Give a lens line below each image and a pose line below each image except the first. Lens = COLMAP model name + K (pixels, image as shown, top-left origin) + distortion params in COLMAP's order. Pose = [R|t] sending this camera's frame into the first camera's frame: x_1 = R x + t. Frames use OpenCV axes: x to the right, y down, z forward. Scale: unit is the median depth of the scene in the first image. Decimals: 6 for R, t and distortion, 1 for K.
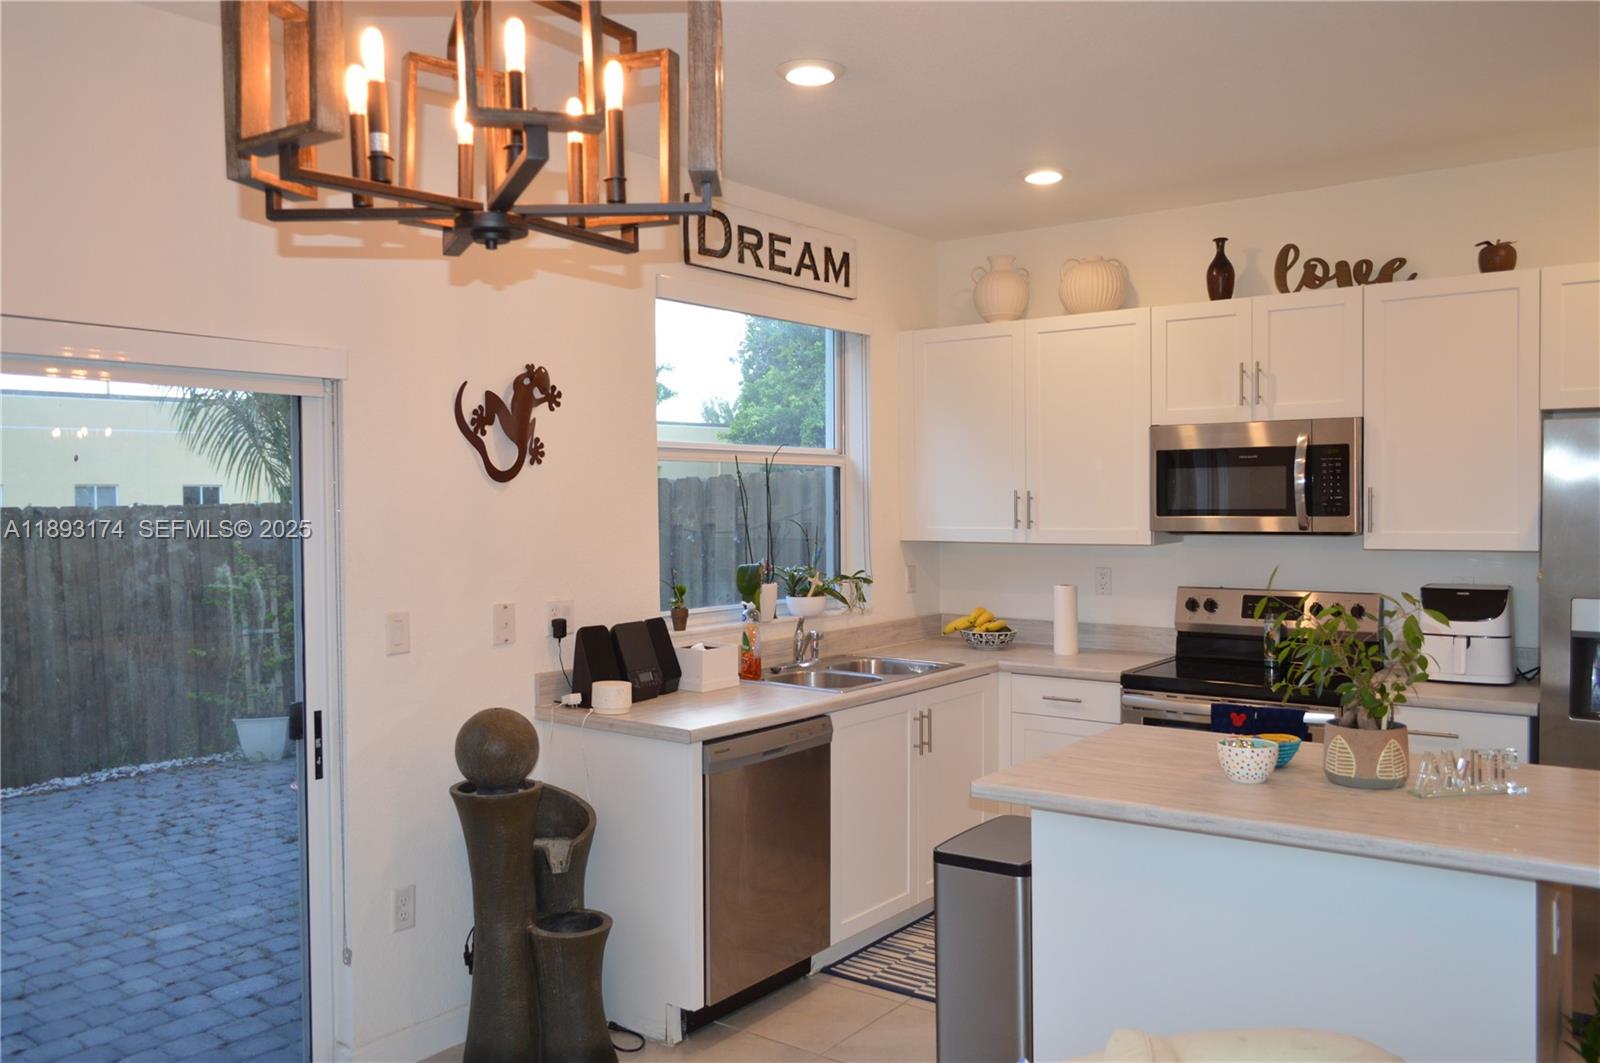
lens RADIAL K [[1257.6, 0, 793.6], [0, 1257.6, 528.9], [0, 0, 1]] dist [-0.013534, 0.002136]
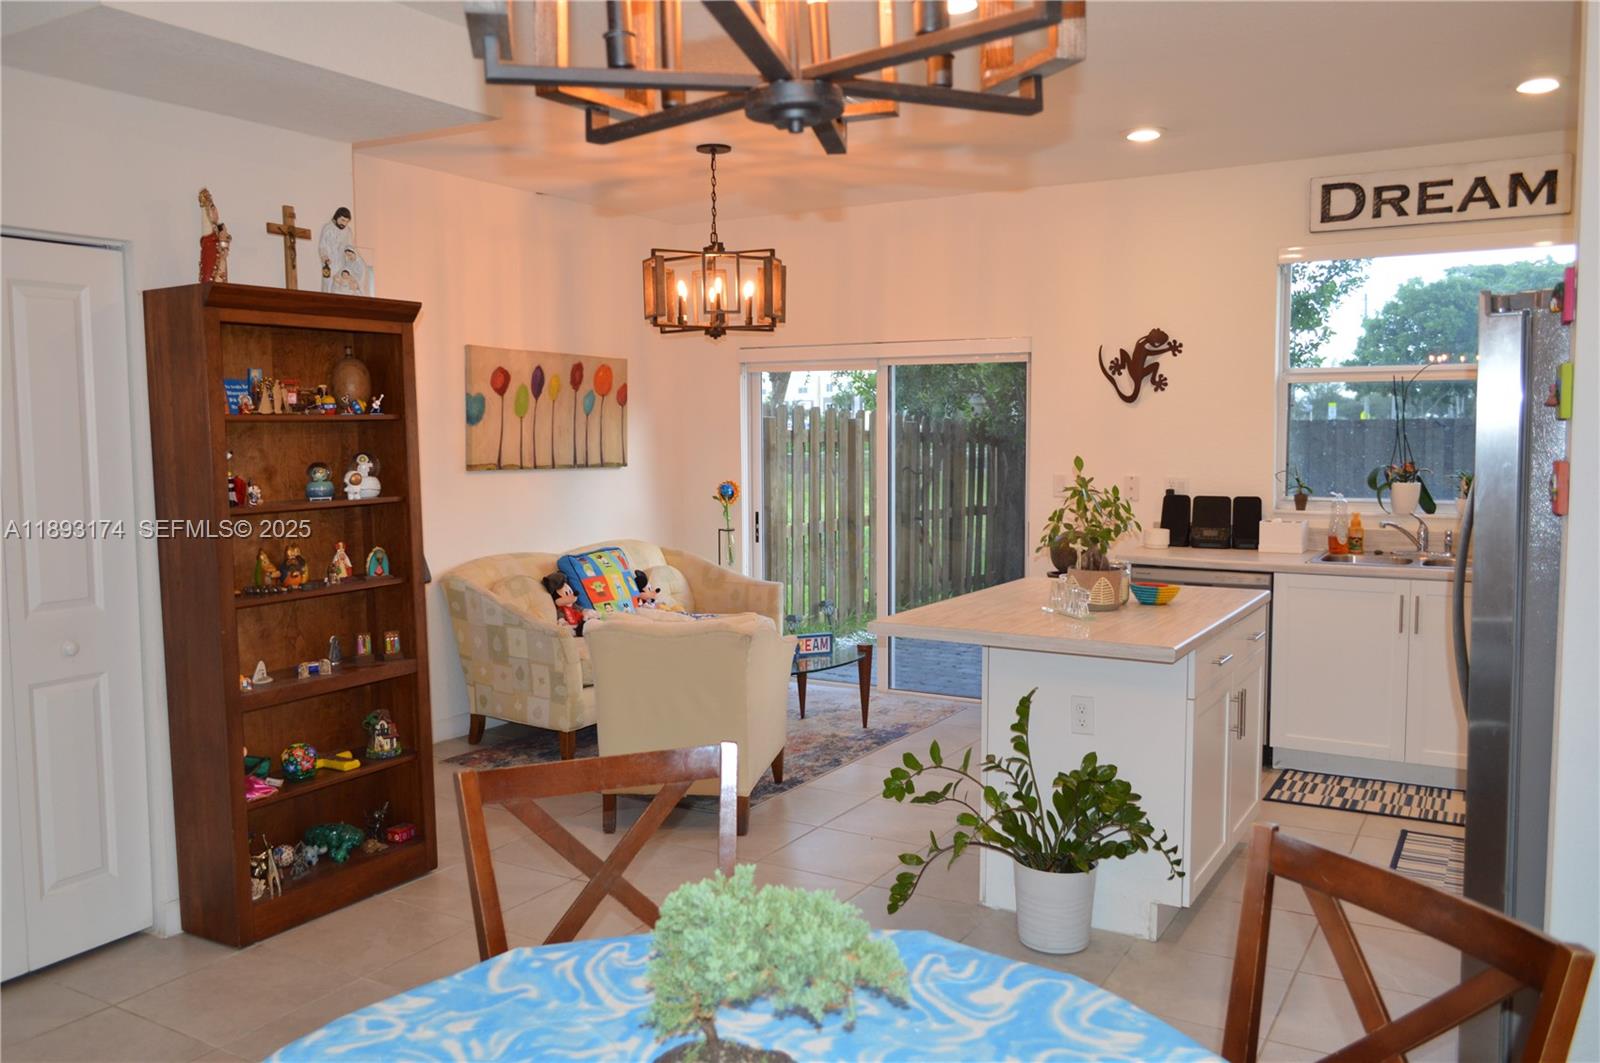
lens RADIAL K [[1227.9, 0, 780.7], [0, 1227.9, 524.8], [0, 0, 1]] dist [-0.069015, 0.037993]
pose [[0.098204, 0.083628, -0.991646, 1.048317], [-0.014946, 0.996474, 0.082555, -0.002198], [0.995054, 0.006714, 0.099108, 0.297270]]
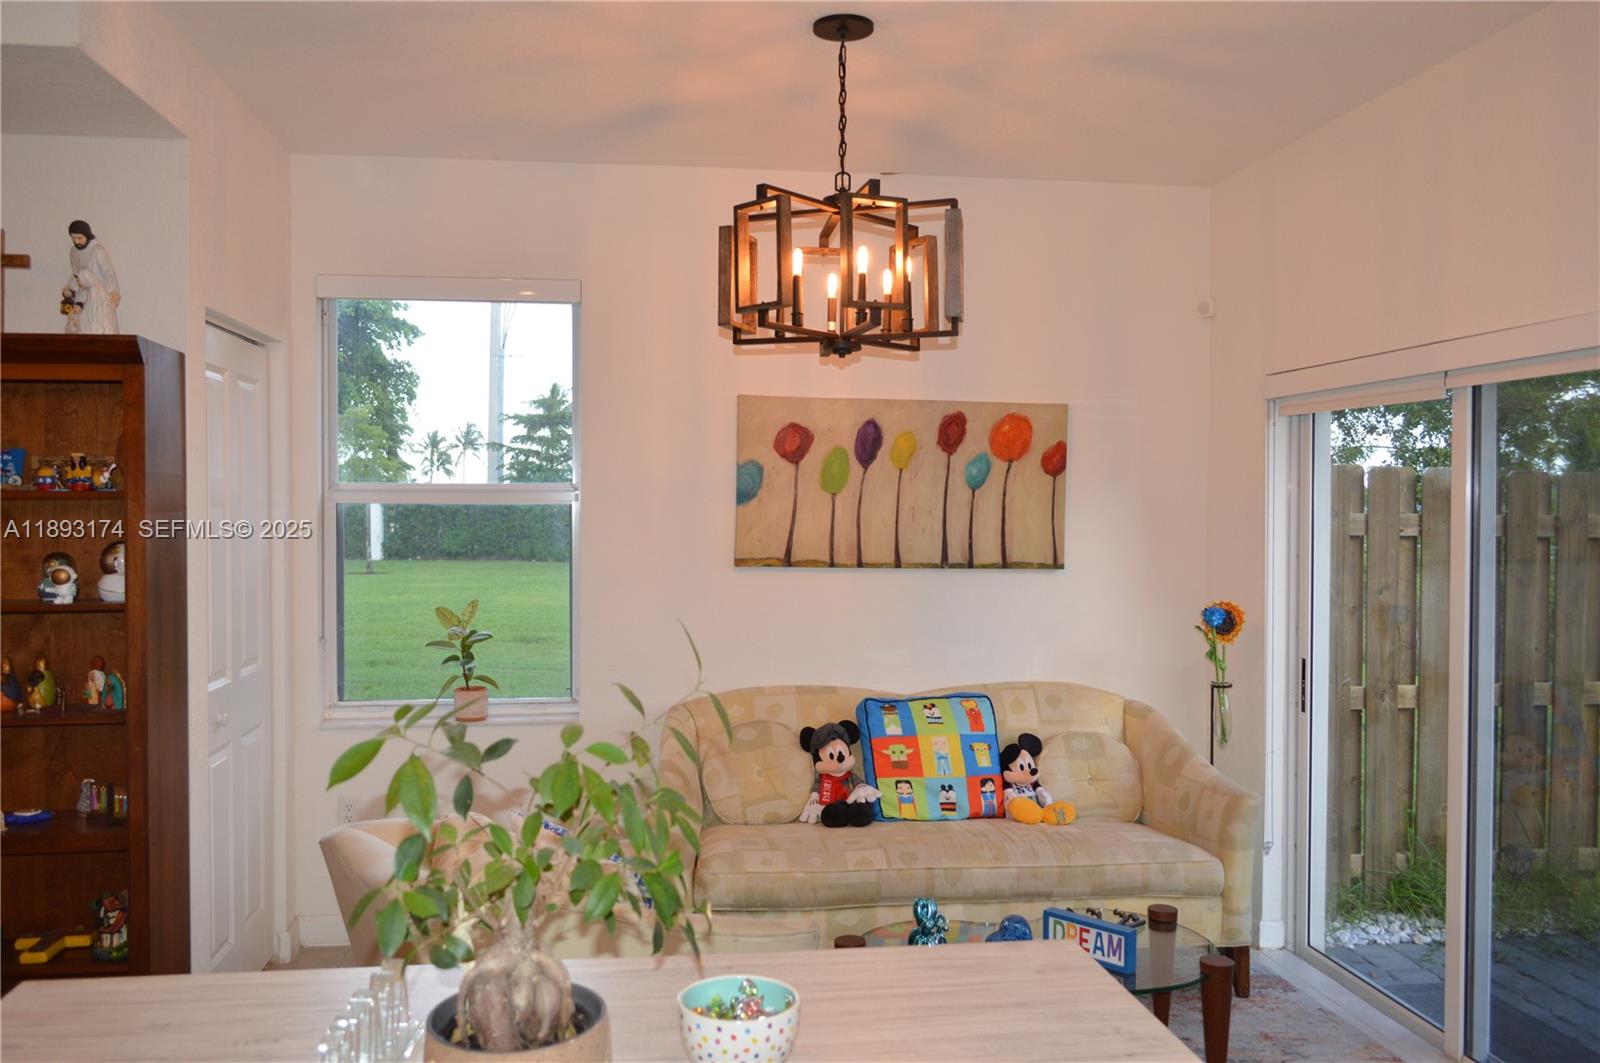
lens RADIAL K [[1229.1, 0, 780.9], [0, 1229.1, 525.4], [0, 0, 1]] dist [-0.020826, -0.003538]
pose [[-0.711355, 0.016635, -0.702636, 0.393423], [-0.011376, 0.999316, 0.035177, -0.012542], [0.702741, 0.033017, -0.710680, 0.778303]]
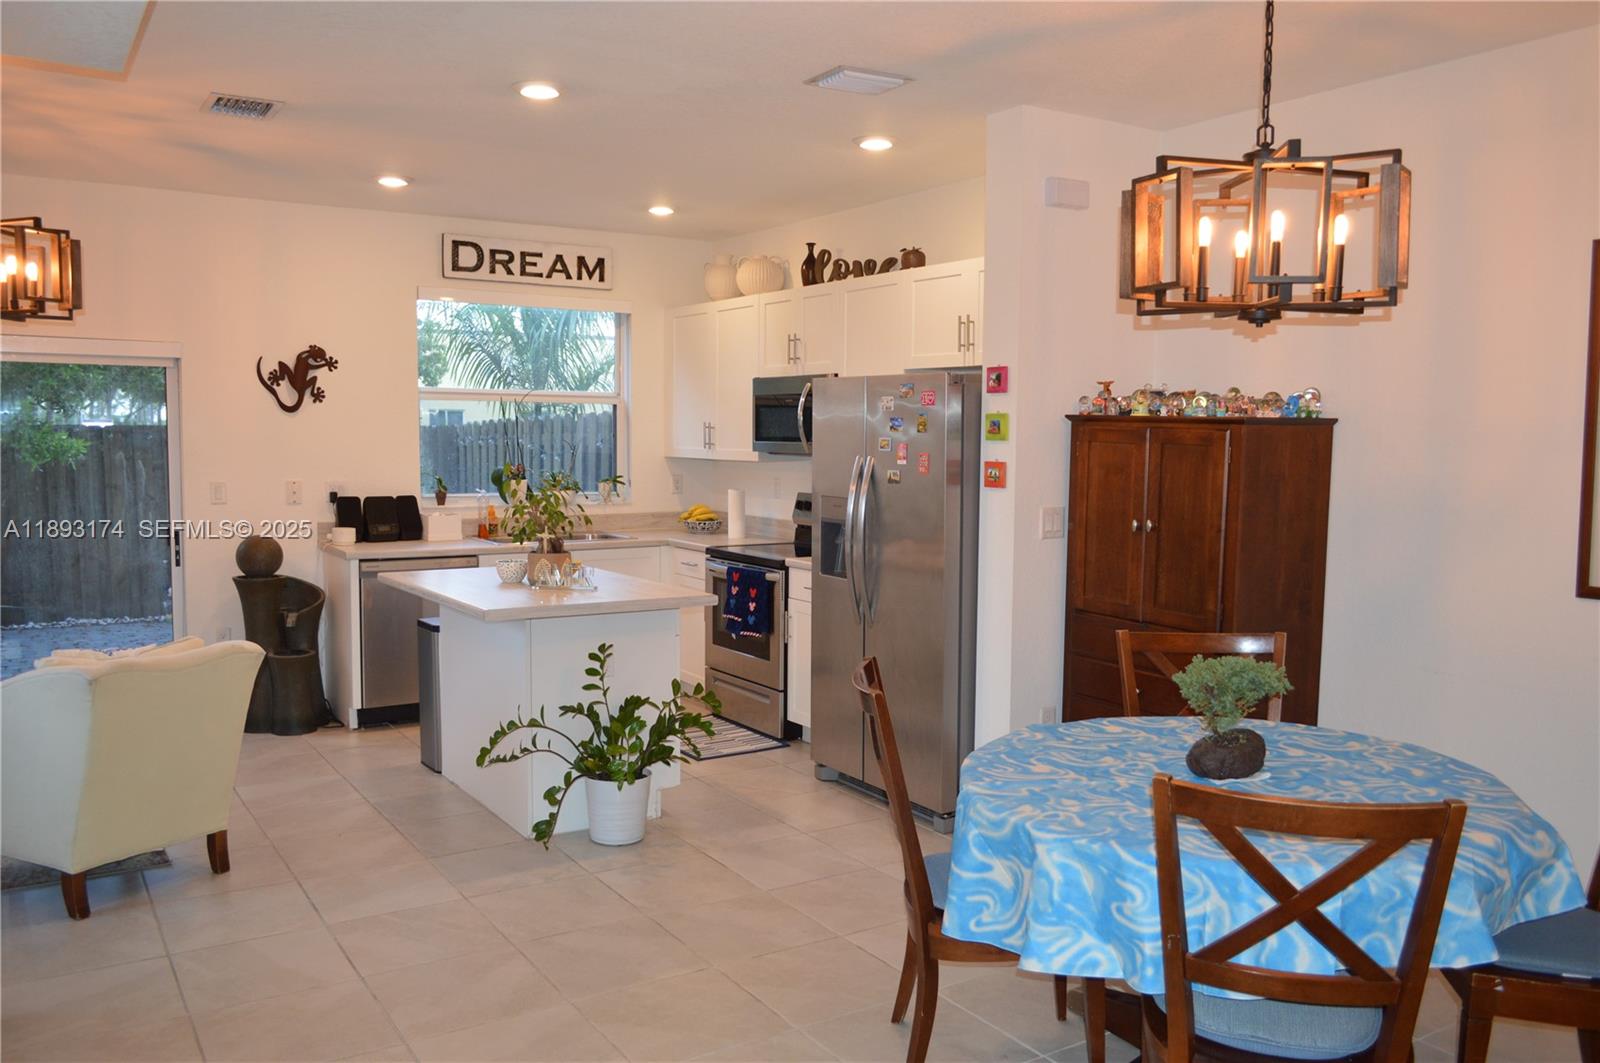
lens RADIAL K [[1229.1, 0, 780.9], [0, 1229.1, 525.4], [0, 0, 1]] dist [-0.020826, -0.003538]
pose [[0.939719, 0.043000, -0.339234, 0.795156], [-0.024383, 0.997963, 0.058953, 0.002429], [0.341078, -0.047128, 0.938853, -0.312659]]
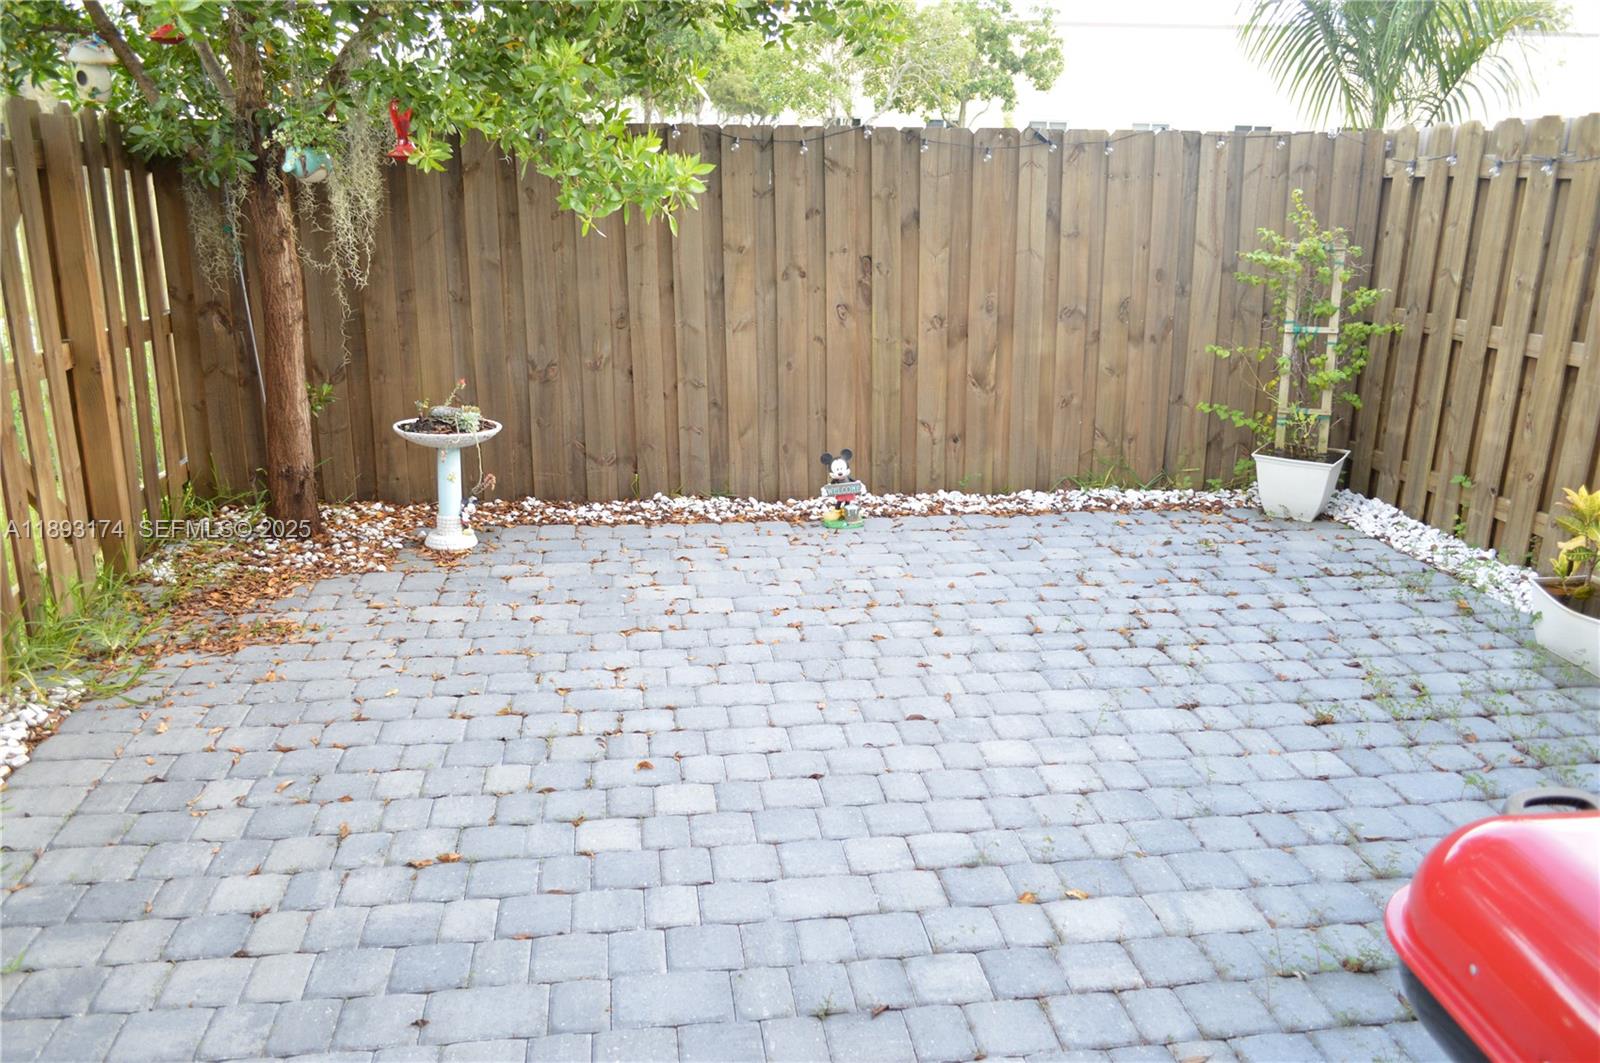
lens RADIAL K [[1257.6, 0, 793.6], [0, 1257.6, 528.9], [0, 0, 1]] dist [-0.013534, 0.002136]
pose [[0.712446, 0.225959, -0.664352, -0.272800], [-0.035956, 0.957249, 0.287021, 0.001671], [0.700805, -0.180600, 0.690113, 0.579776]]
